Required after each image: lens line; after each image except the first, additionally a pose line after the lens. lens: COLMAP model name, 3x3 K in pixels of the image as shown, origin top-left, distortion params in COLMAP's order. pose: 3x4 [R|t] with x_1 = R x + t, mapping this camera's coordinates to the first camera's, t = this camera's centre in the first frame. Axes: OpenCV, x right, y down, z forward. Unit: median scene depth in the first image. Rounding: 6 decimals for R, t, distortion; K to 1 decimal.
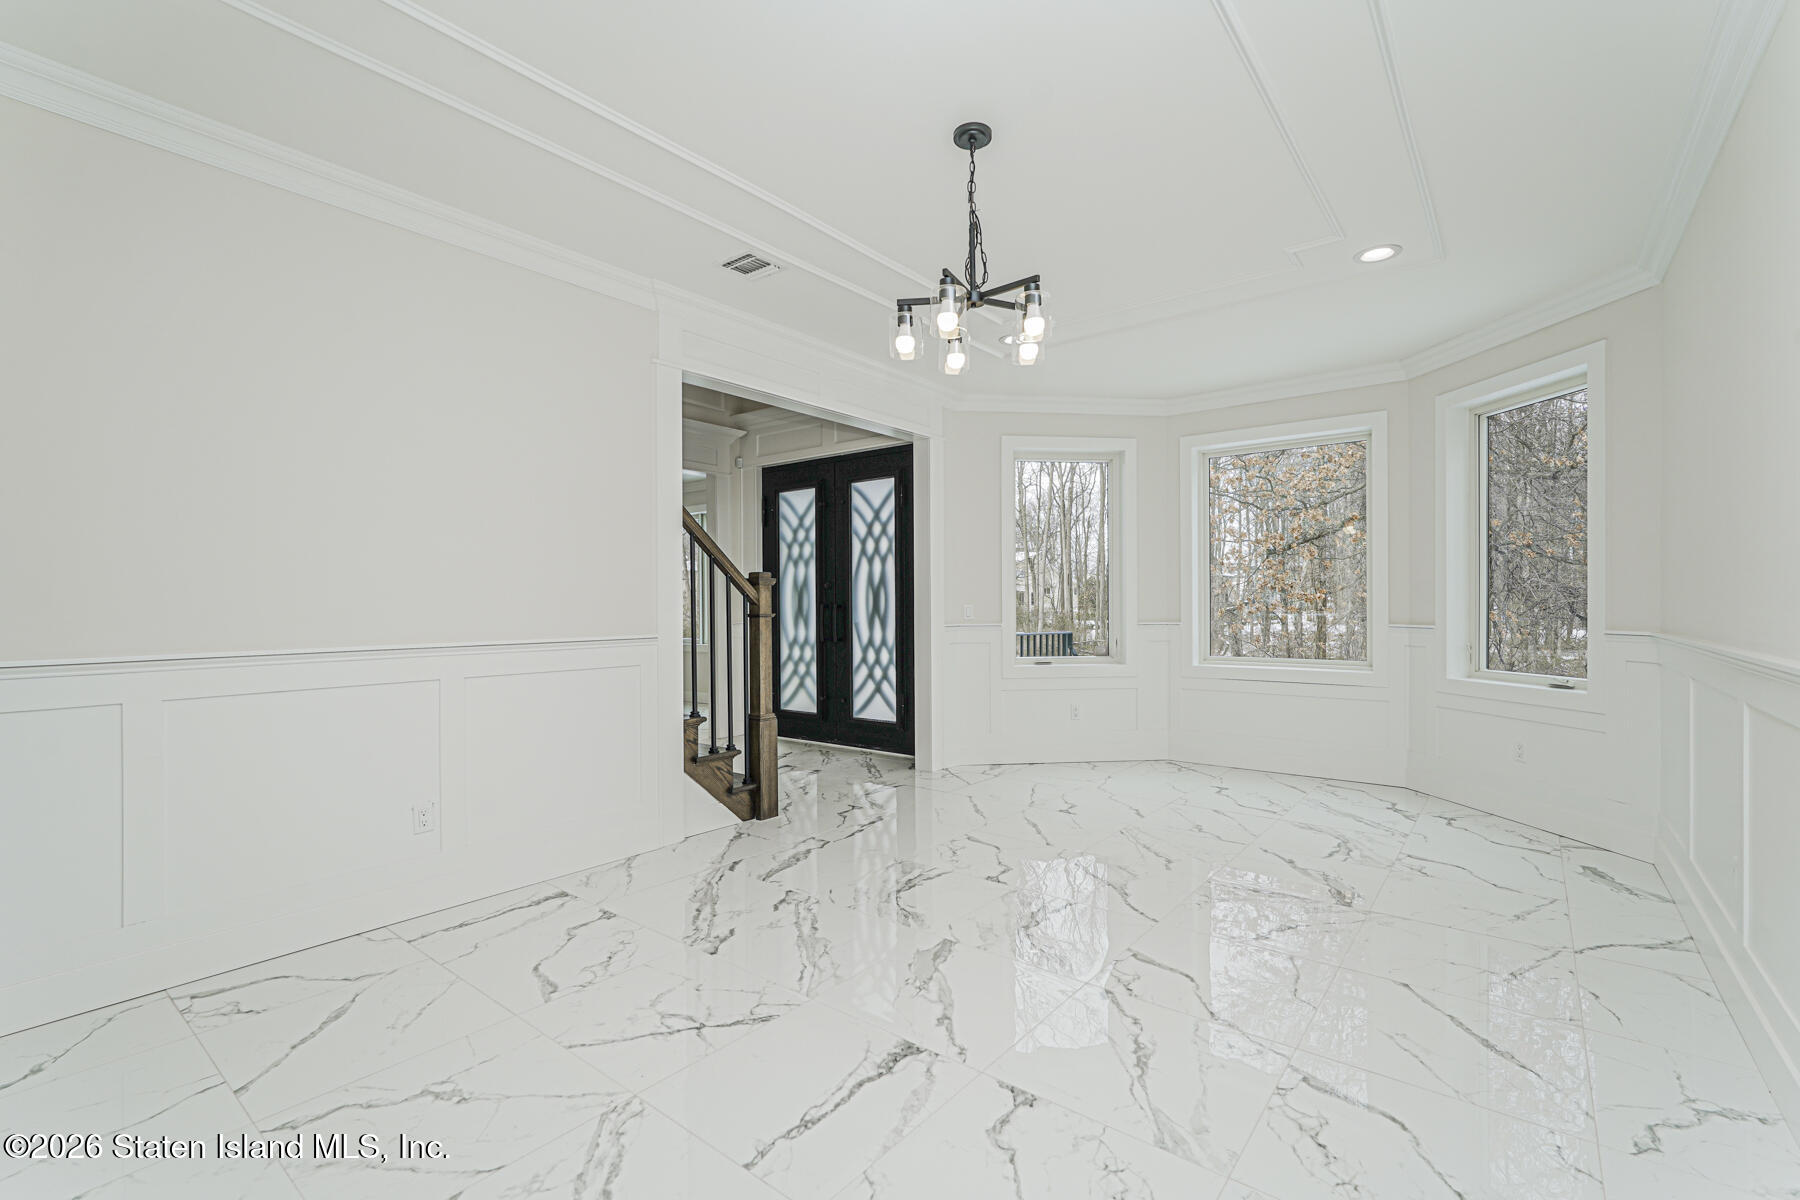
lens RADIAL K [[794.5, 0, 901.4], [0, 794.5, 605.3], [0, 0, 1]] dist [-0.016218, 0.009141]
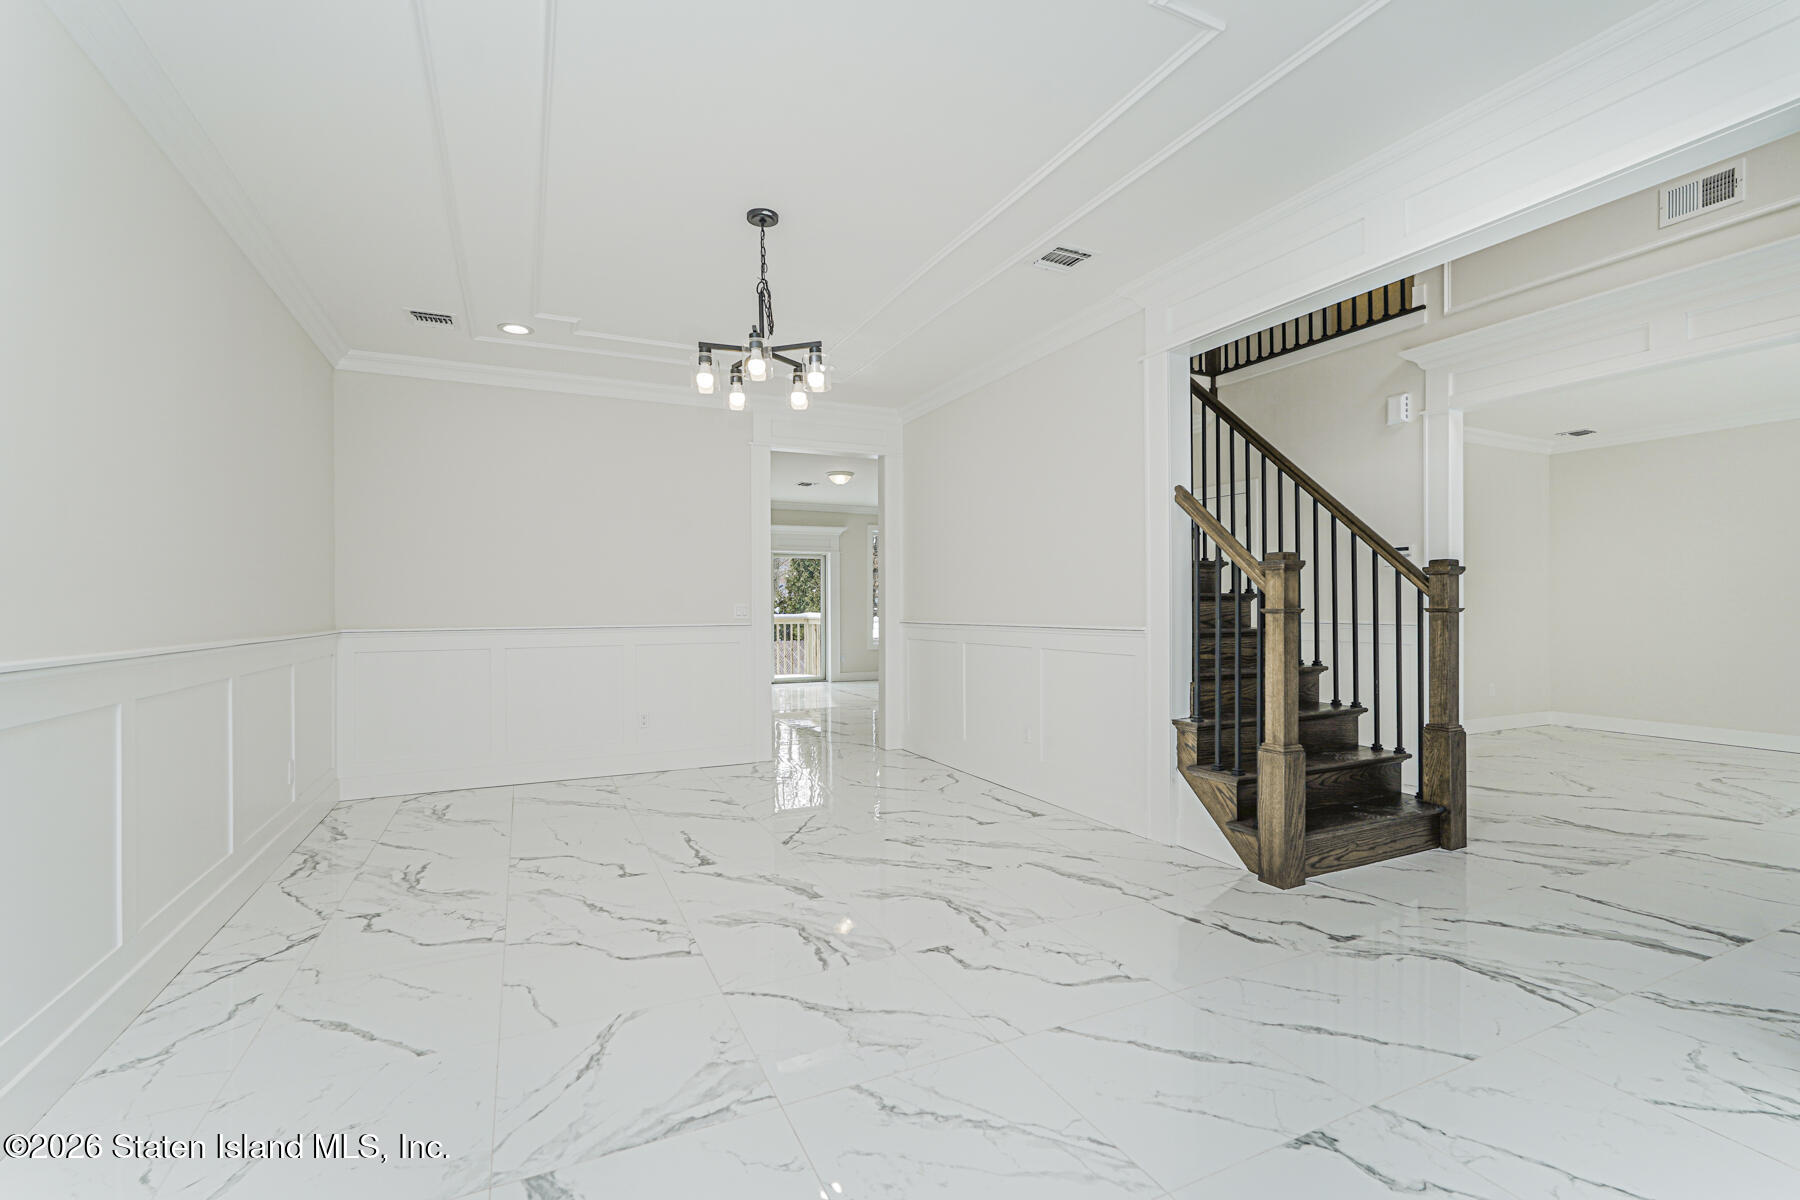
lens RADIAL K [[794.5, 0, 901.4], [0, 794.5, 605.3], [0, 0, 1]] dist [-0.016218, 0.009141]
pose [[-0.438599, 0.006023, -0.898663, 0.882007], [0.010358, 0.999945, 0.001646, 0.004225], [0.898623, -0.008586, -0.438637, 1.385967]]
